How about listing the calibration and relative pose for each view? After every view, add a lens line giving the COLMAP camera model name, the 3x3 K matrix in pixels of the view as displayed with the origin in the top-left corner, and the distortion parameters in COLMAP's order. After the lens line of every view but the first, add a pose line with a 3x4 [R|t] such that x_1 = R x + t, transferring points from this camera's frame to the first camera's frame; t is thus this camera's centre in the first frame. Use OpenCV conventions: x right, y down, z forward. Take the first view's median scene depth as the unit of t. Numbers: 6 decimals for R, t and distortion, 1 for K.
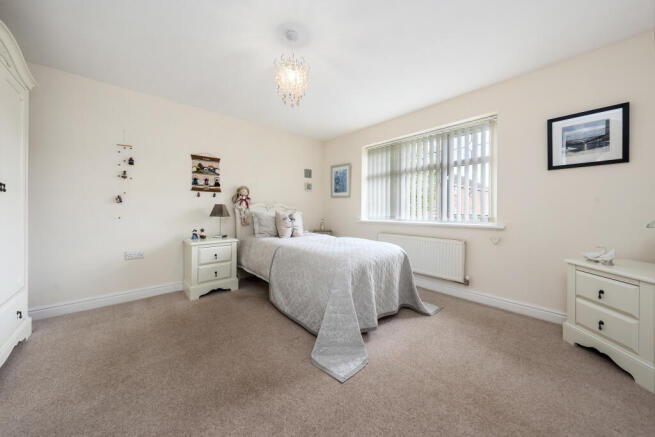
lens RADIAL K [[223.5, 0, 326.1], [0, 223.5, 213.1], [0, 0, 1]] dist [0.000075, 0.000007]
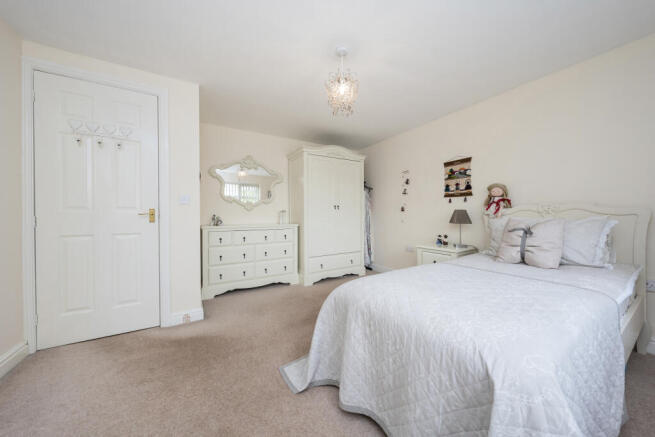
lens RADIAL K [[223.5, 0, 326.2], [0, 223.5, 217.2], [0, 0, 1]] dist [0.000075, 0.000007]
pose [[-0.183069, 0.001007, -0.983100, 0.506148], [-0.014559, 0.999887, 0.003735, -0.005109], [0.982992, 0.014997, -0.183033, 0.637149]]
